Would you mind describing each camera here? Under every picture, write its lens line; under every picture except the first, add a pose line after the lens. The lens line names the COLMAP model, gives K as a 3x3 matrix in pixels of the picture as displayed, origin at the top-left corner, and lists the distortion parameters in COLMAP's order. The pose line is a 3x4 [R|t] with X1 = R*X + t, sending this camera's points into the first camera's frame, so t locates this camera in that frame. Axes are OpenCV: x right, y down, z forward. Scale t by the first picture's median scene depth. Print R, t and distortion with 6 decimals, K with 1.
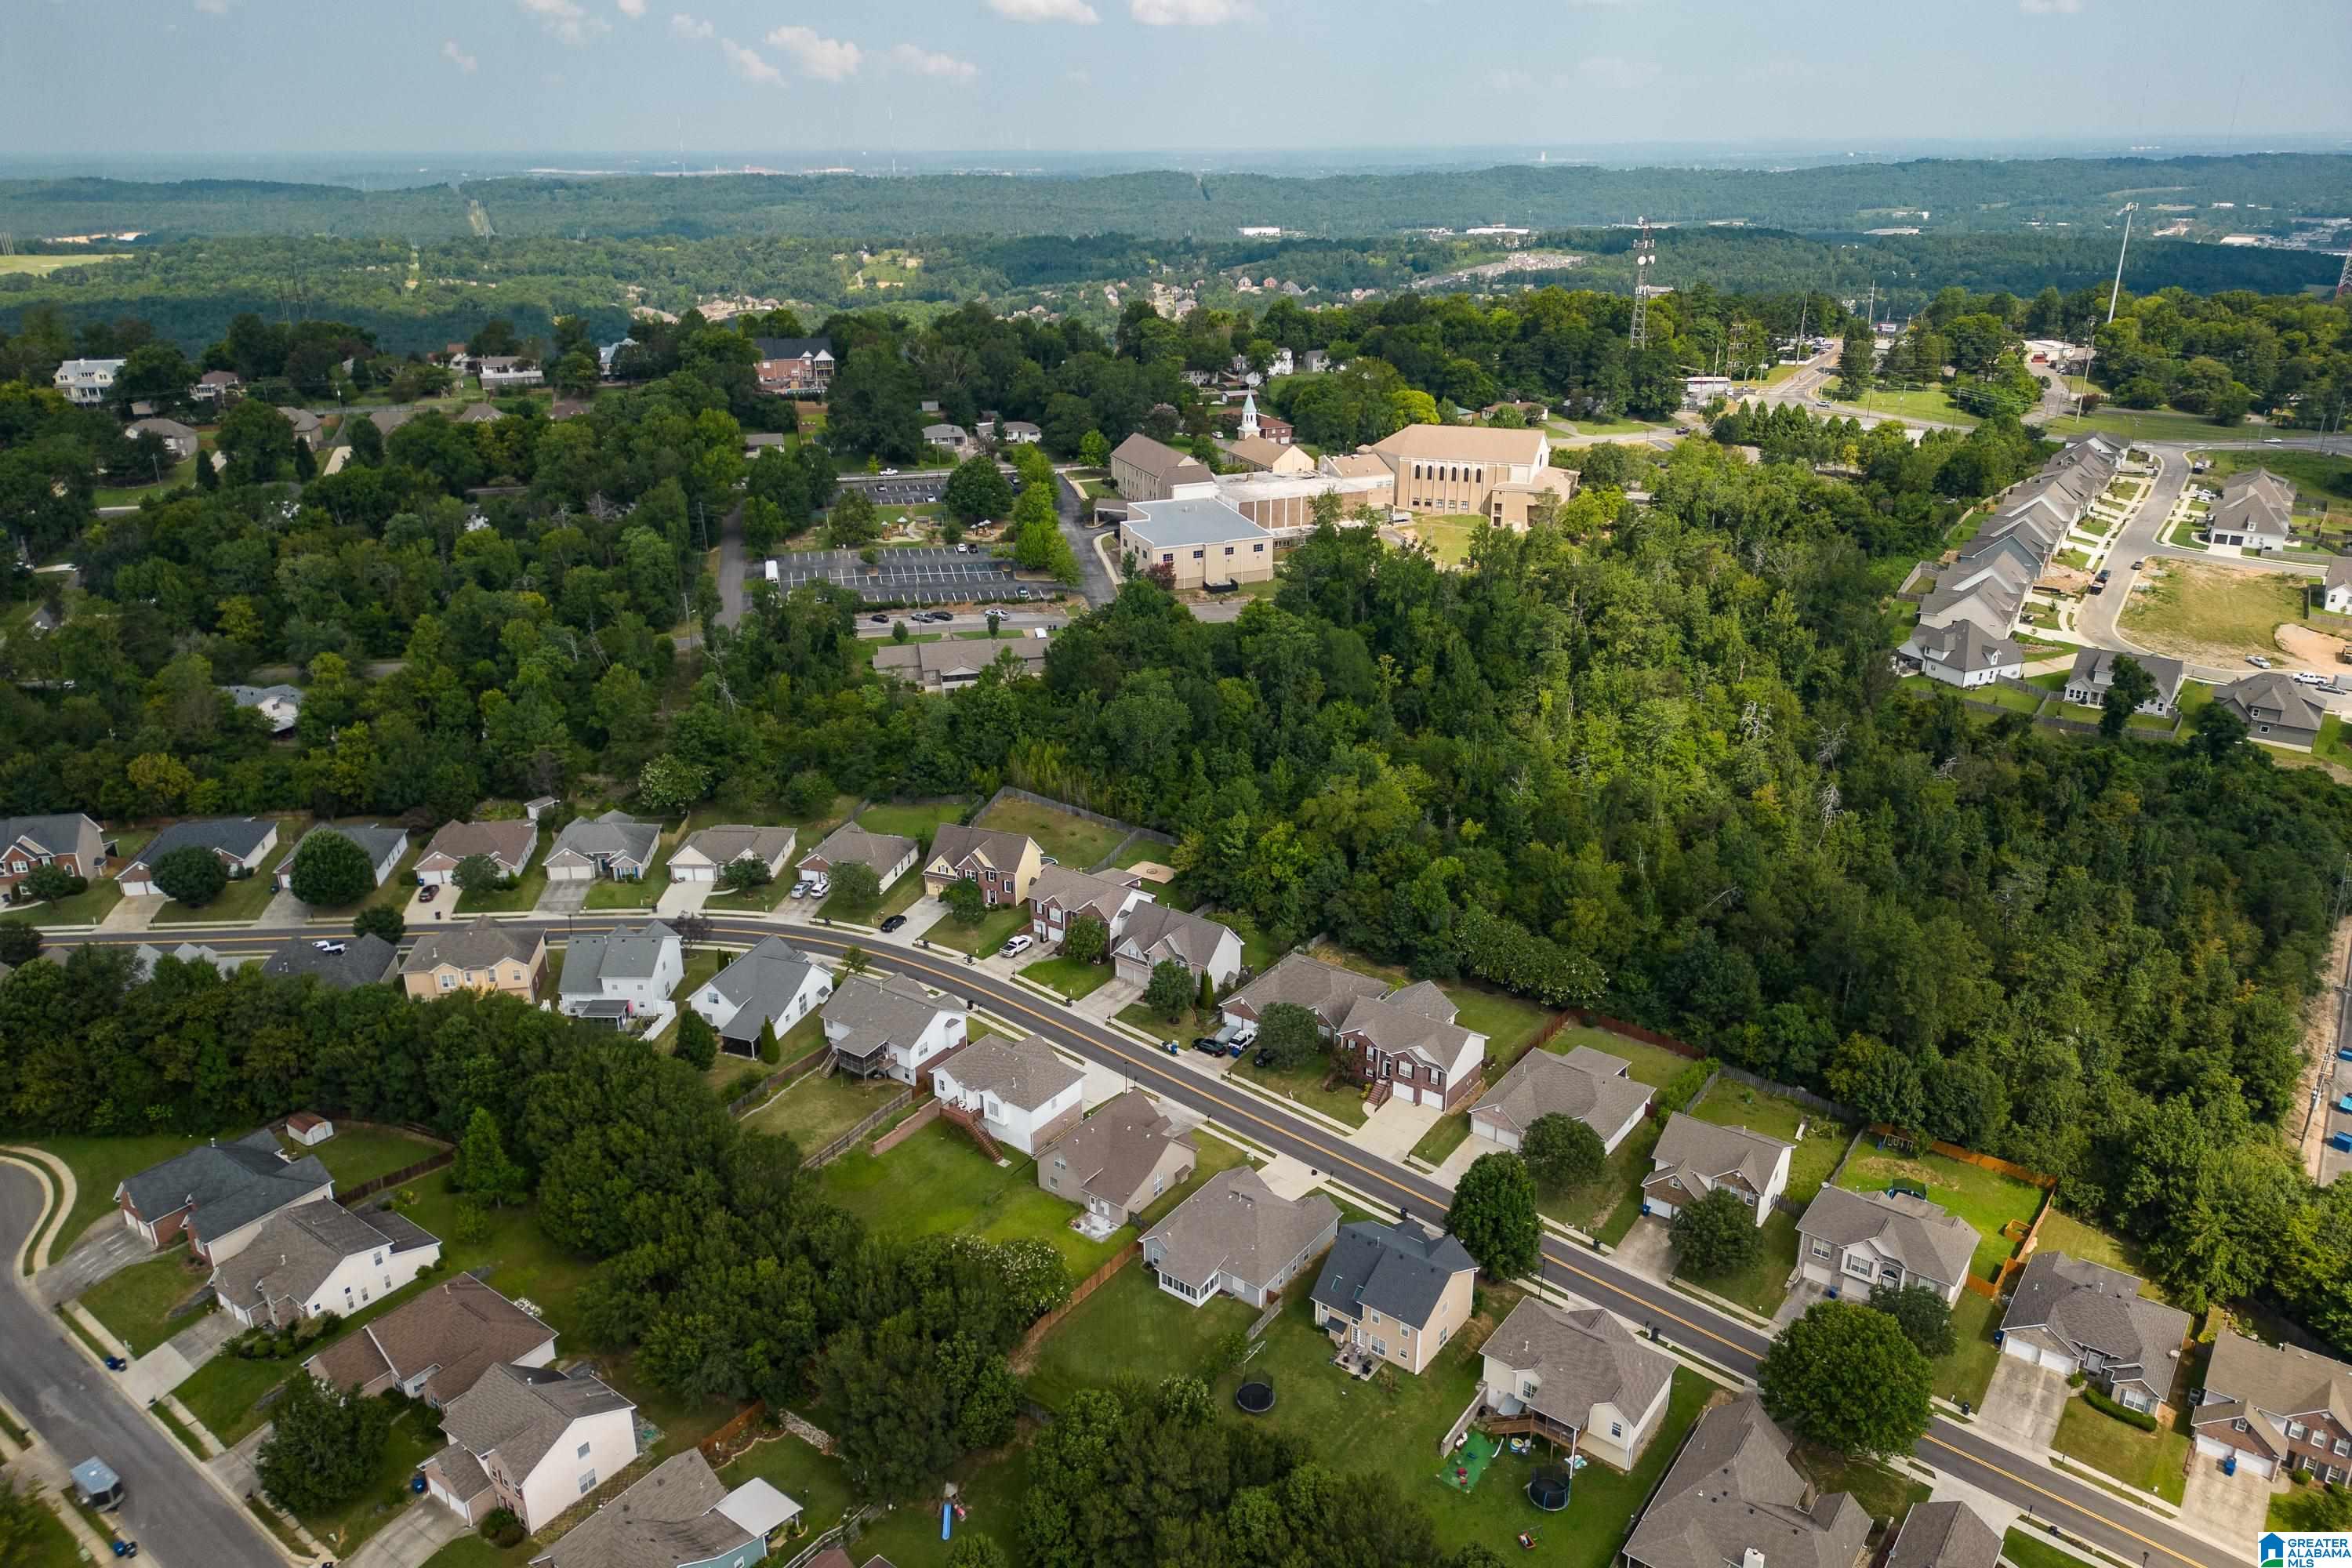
lens RADIAL K [[1619.3, 0, 1177.5], [0, 1619.3, 834.2], [0, 0, 1]] dist [0.060833, -0.060113]
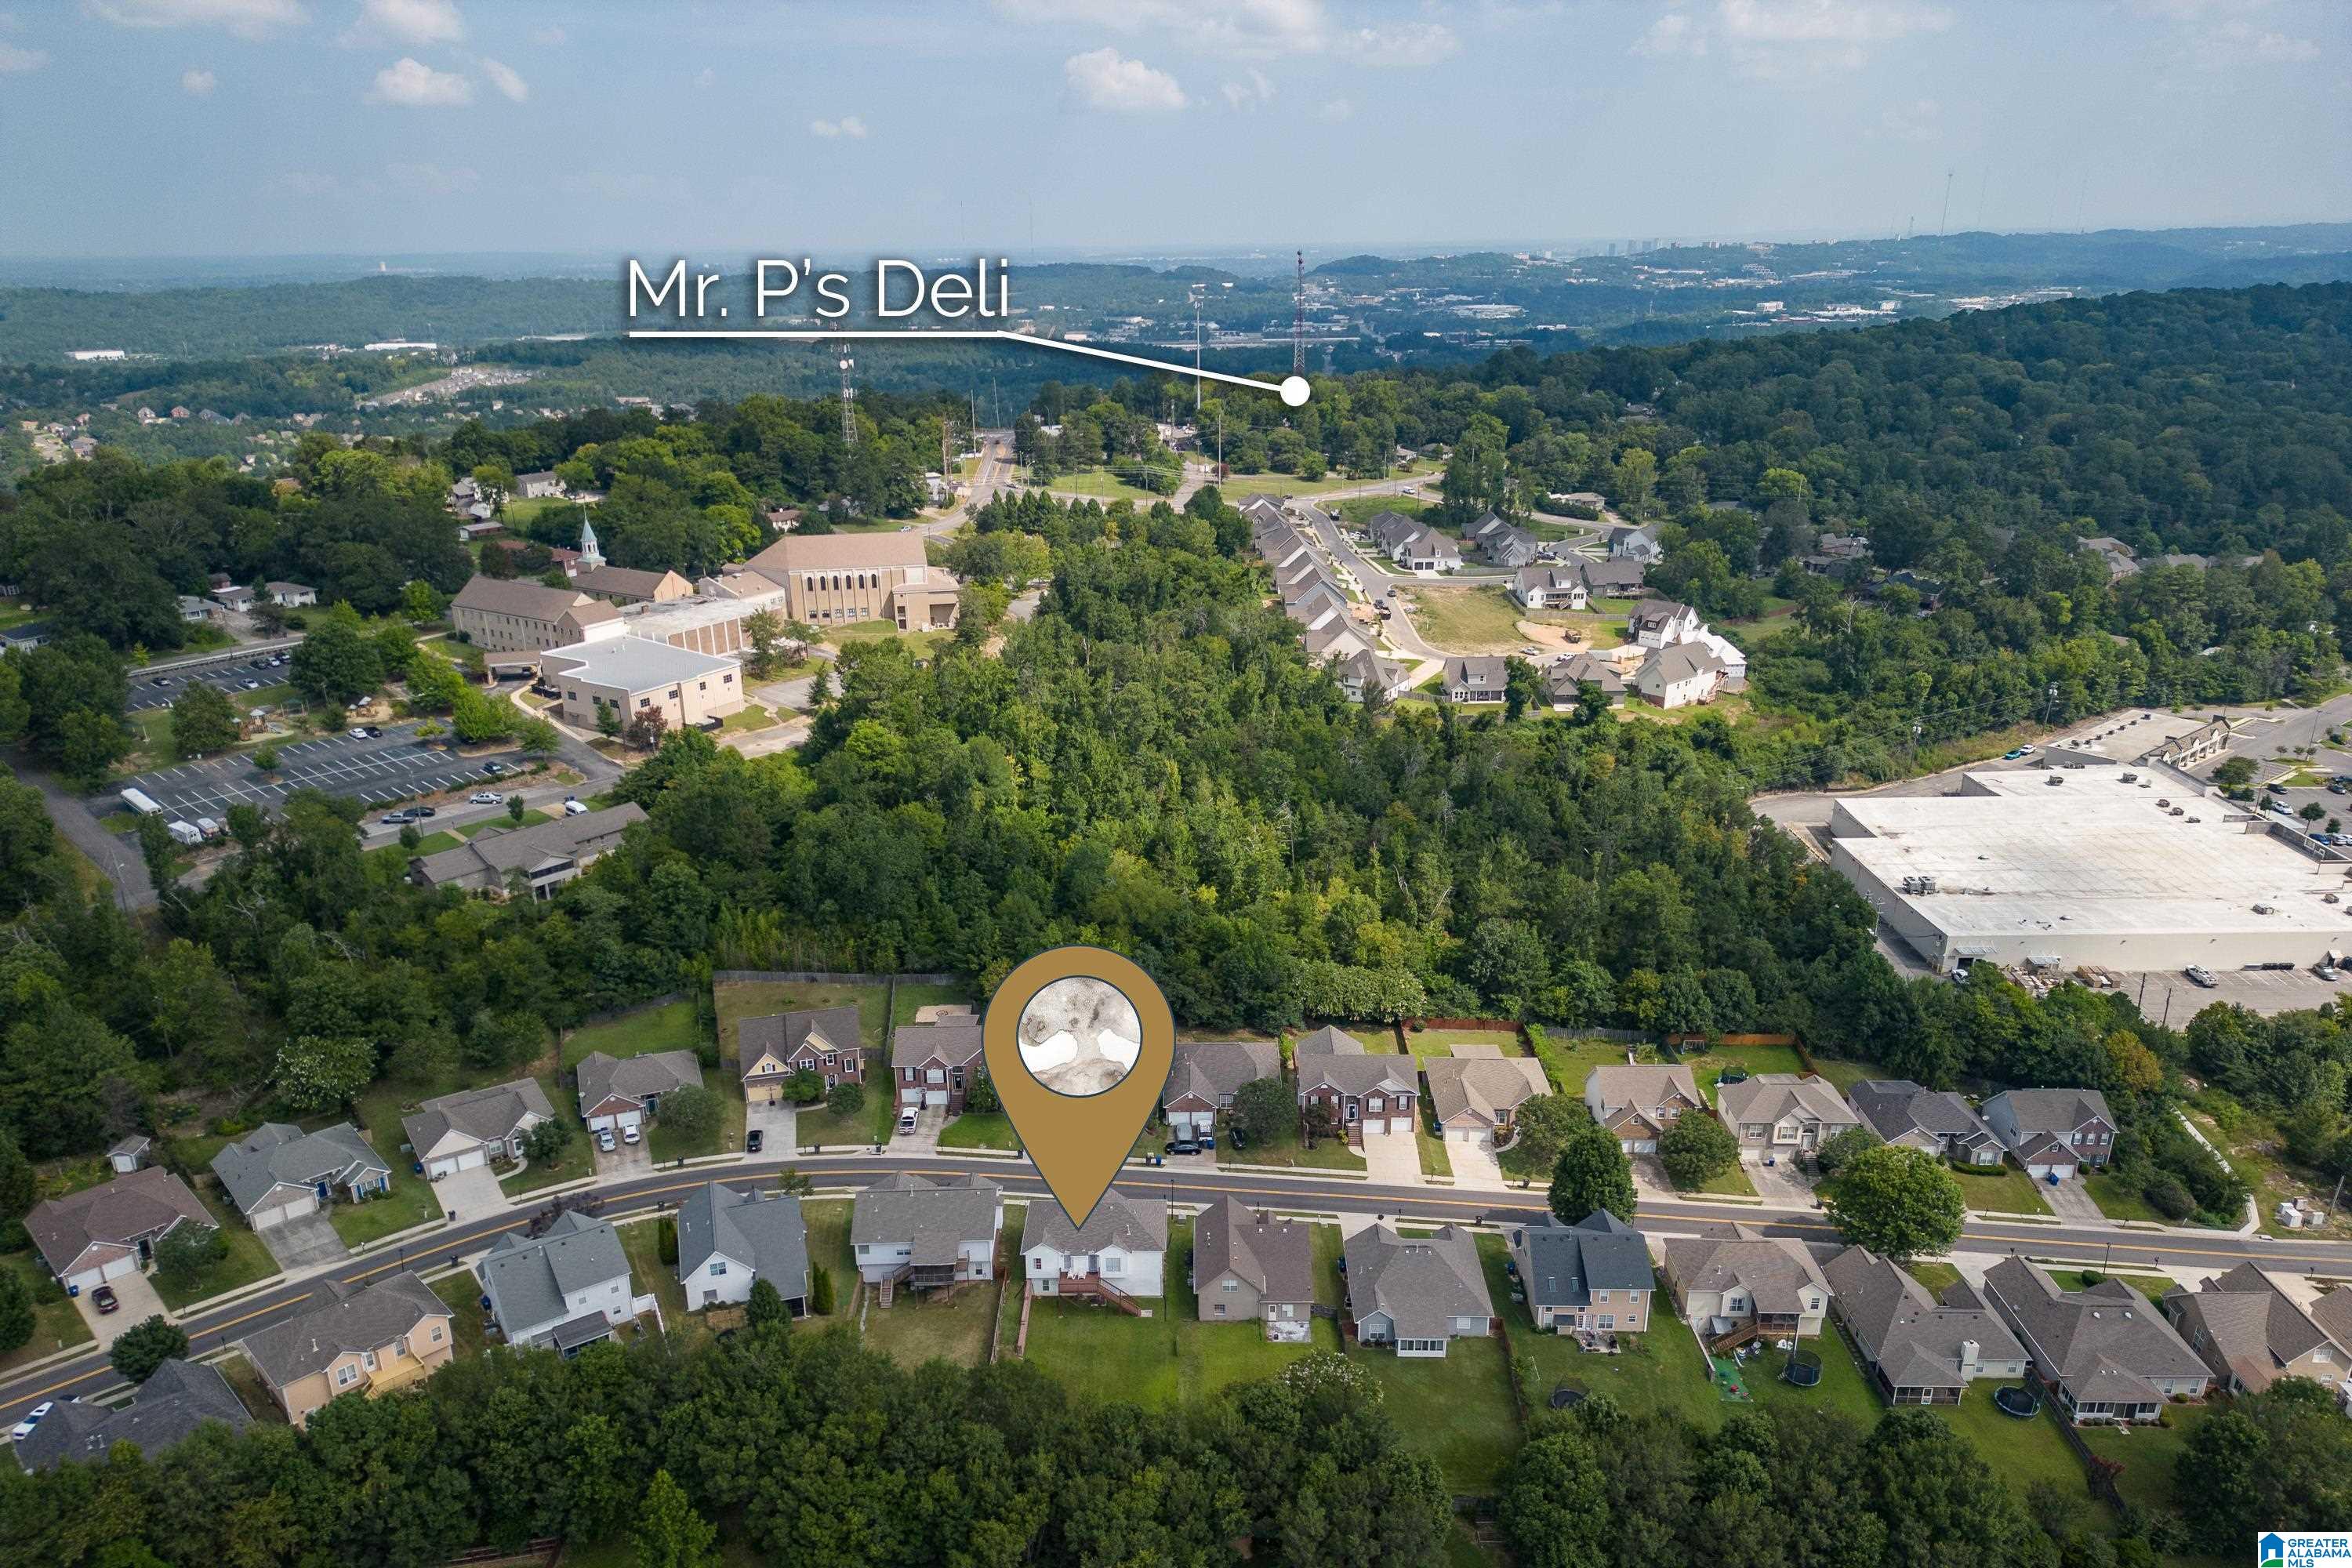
lens RADIAL K [[1625.7, 0, 1170.8], [0, 1625.7, 930.8], [0, 0, 1]] dist [0.071669, -0.069532]
pose [[0.805631, -0.231352, 0.545376, -0.390658], [0.236631, 0.969634, 0.061773, -0.047713], [-0.543106, 0.079287, 0.835912, 0.126478]]
